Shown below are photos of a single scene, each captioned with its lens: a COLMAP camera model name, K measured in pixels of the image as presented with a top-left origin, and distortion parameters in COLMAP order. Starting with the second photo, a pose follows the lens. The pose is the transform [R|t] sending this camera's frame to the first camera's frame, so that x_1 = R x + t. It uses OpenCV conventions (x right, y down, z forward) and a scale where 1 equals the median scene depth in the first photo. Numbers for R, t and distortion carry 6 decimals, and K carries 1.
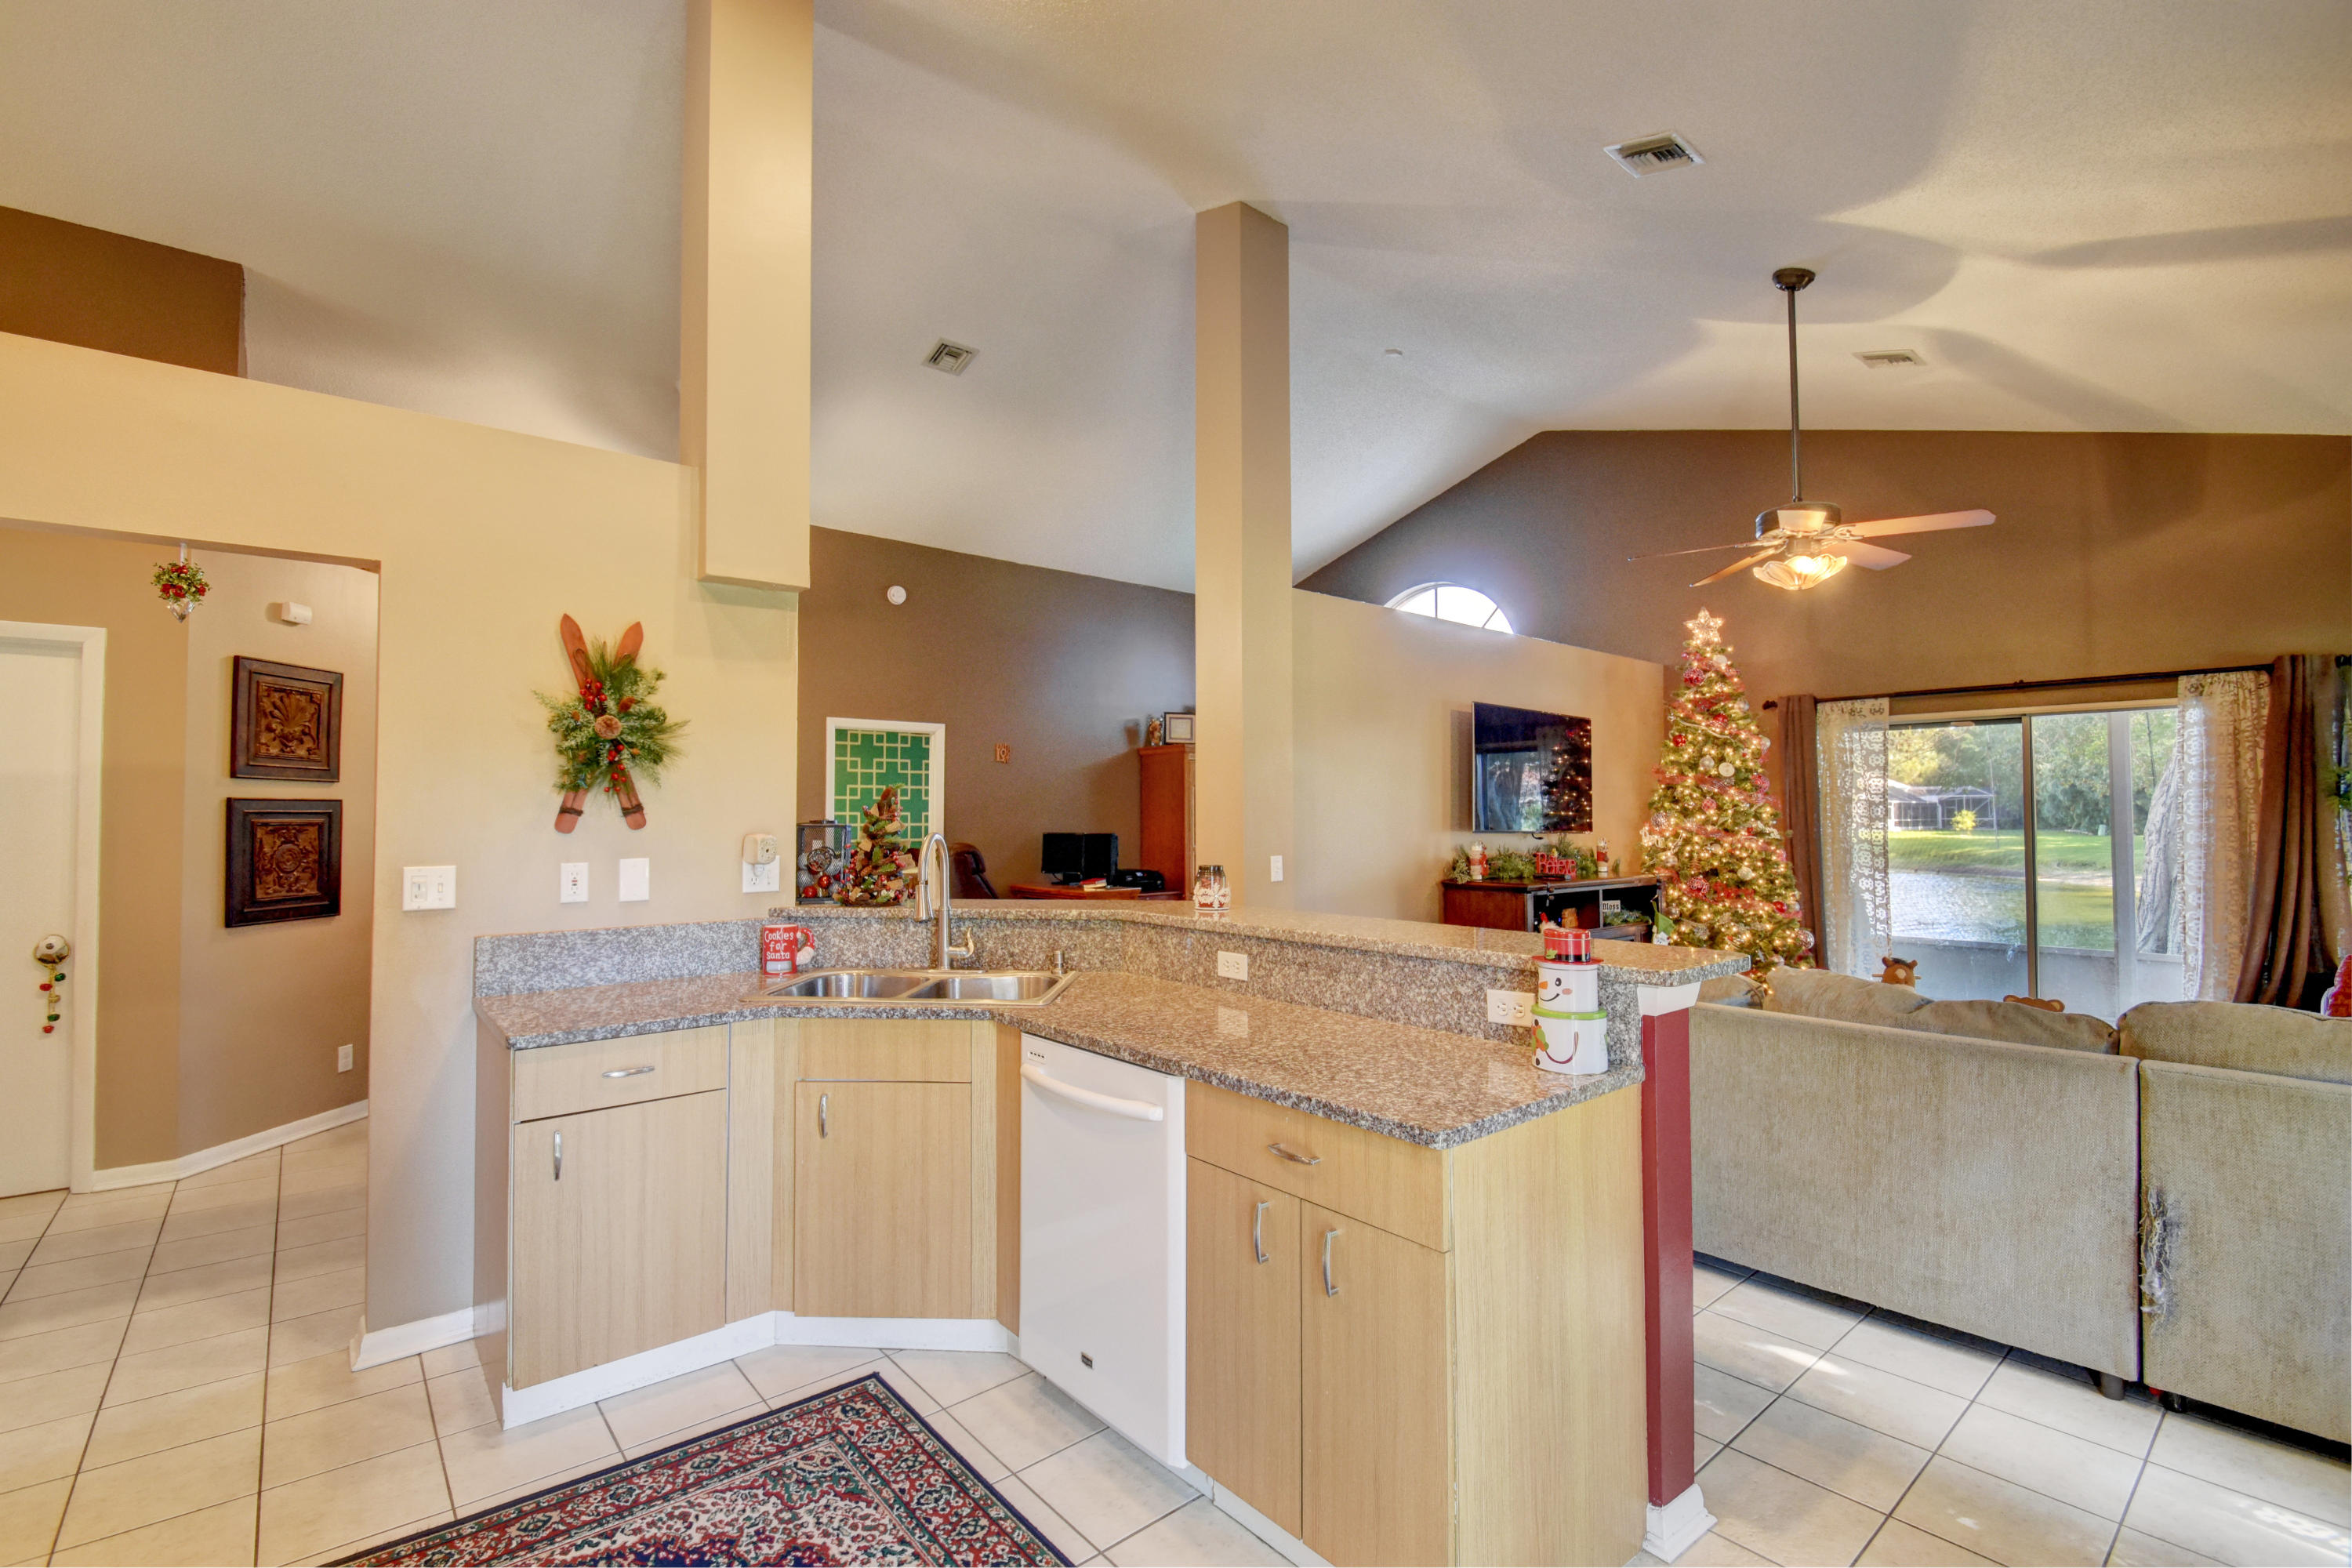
lens RADIAL K [[1030.0, 0, 1176.0], [0, 1030.0, 794.4], [0, 0, 1]] dist [-0.001020, -0.008940]
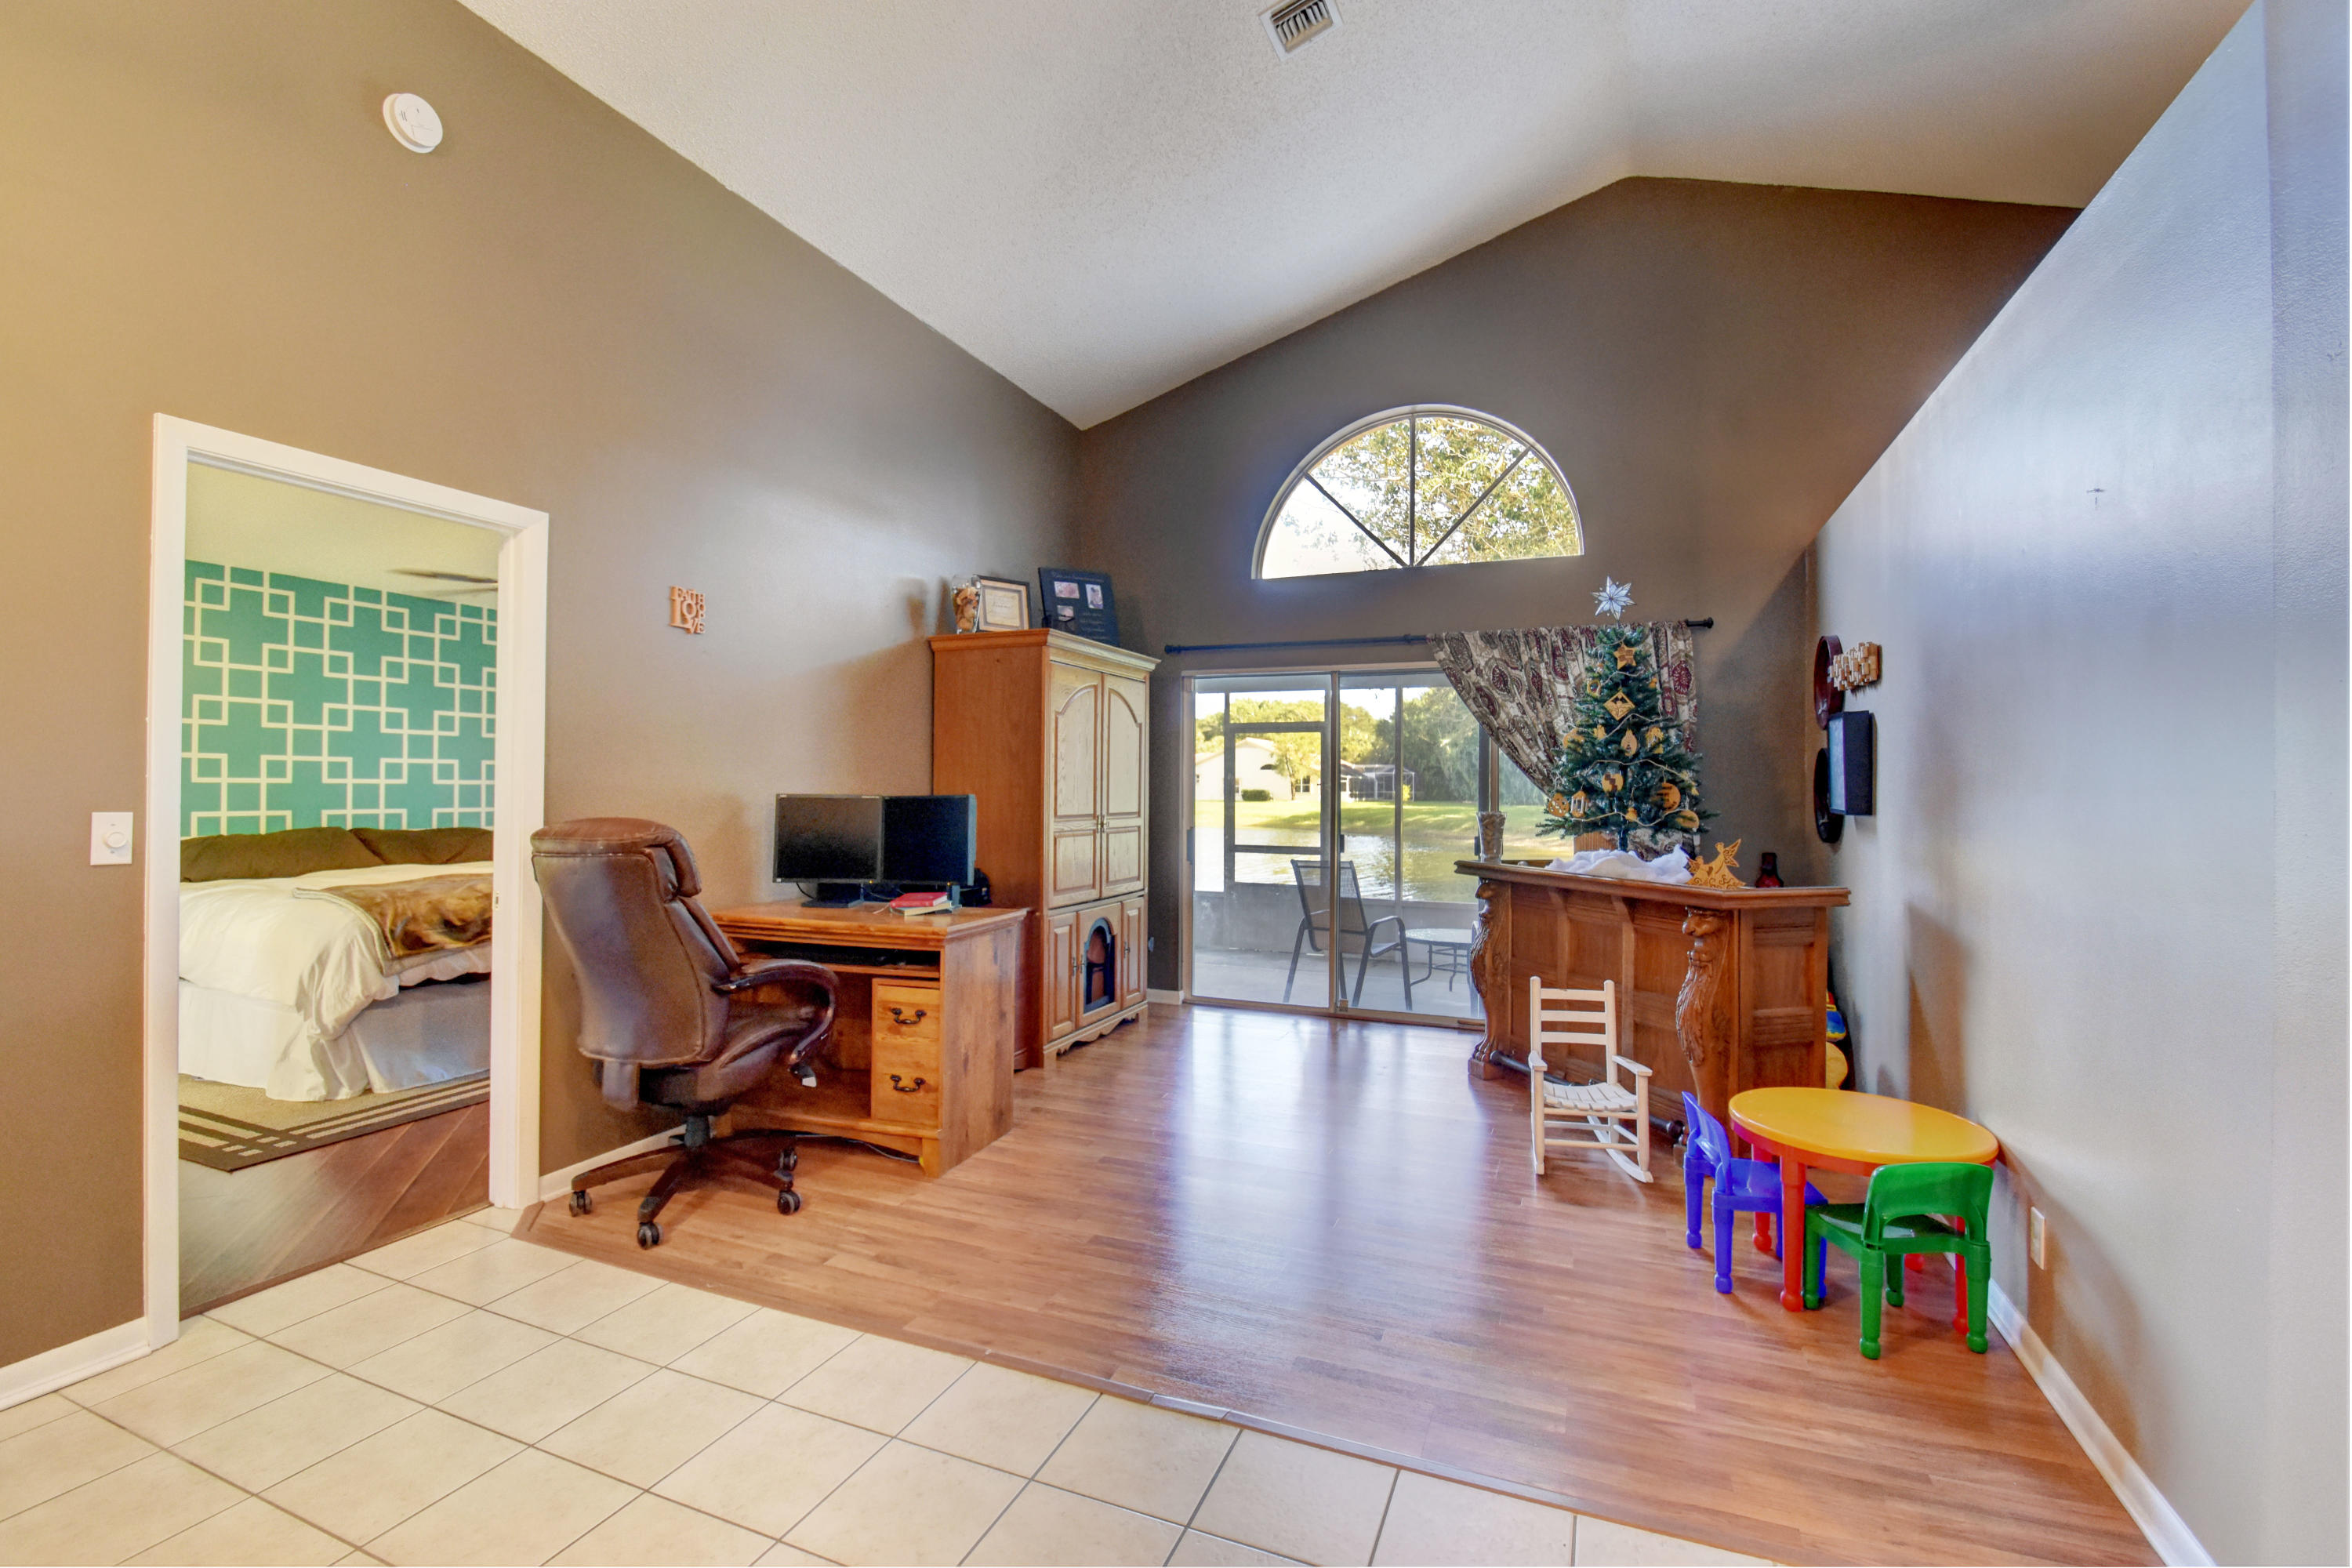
lens RADIAL K [[1030.0, 0, 1170.6], [0, 1030.0, 788.7], [0, 0, 1]] dist [-0.001020, -0.008940]
pose [[0.891111, 0.007970, 0.453716, -0.203293], [-0.018464, 0.999655, 0.018706, 0.026521], [-0.453410, -0.025046, 0.890950, 0.582612]]
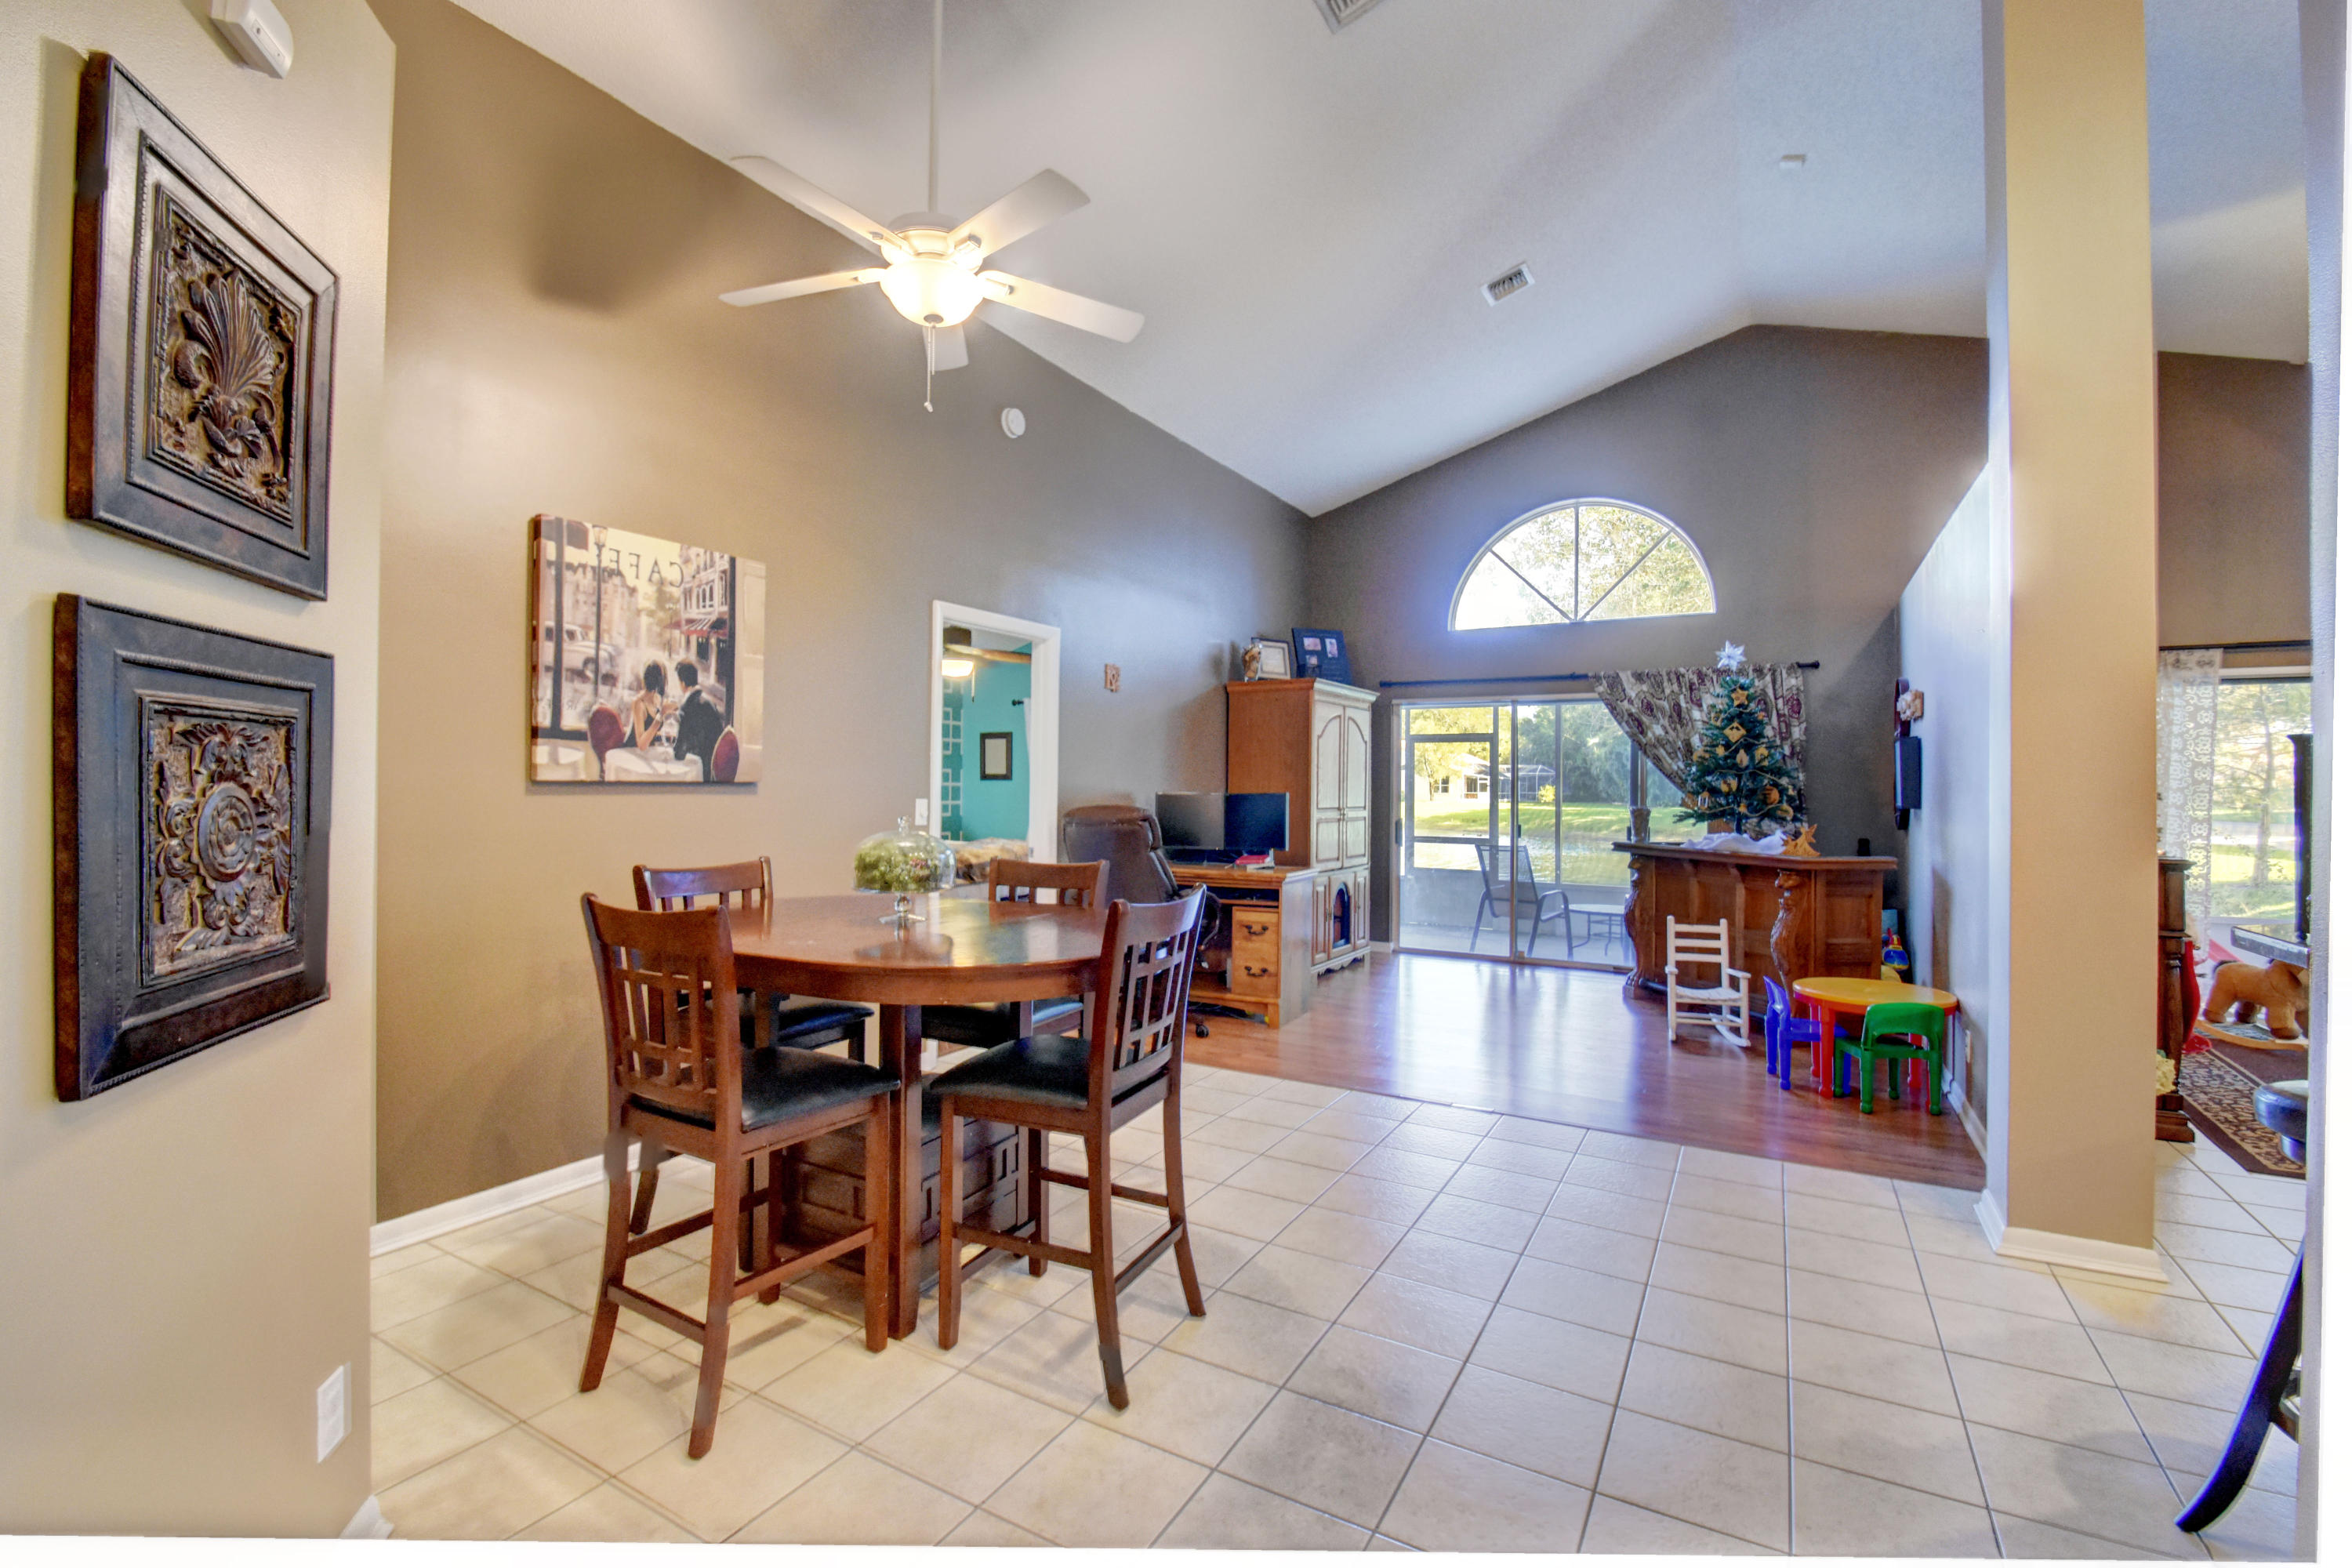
lens RADIAL K [[1030.0, 0, 1141.5], [0, 1030.0, 783.9], [0, 0, 1]] dist [-0.001020, -0.008940]
pose [[0.949481, 0.012050, 0.313593, -0.410550], [-0.018208, 0.999694, 0.016715, 0.022899], [-0.313296, -0.021581, 0.949410, 0.366730]]
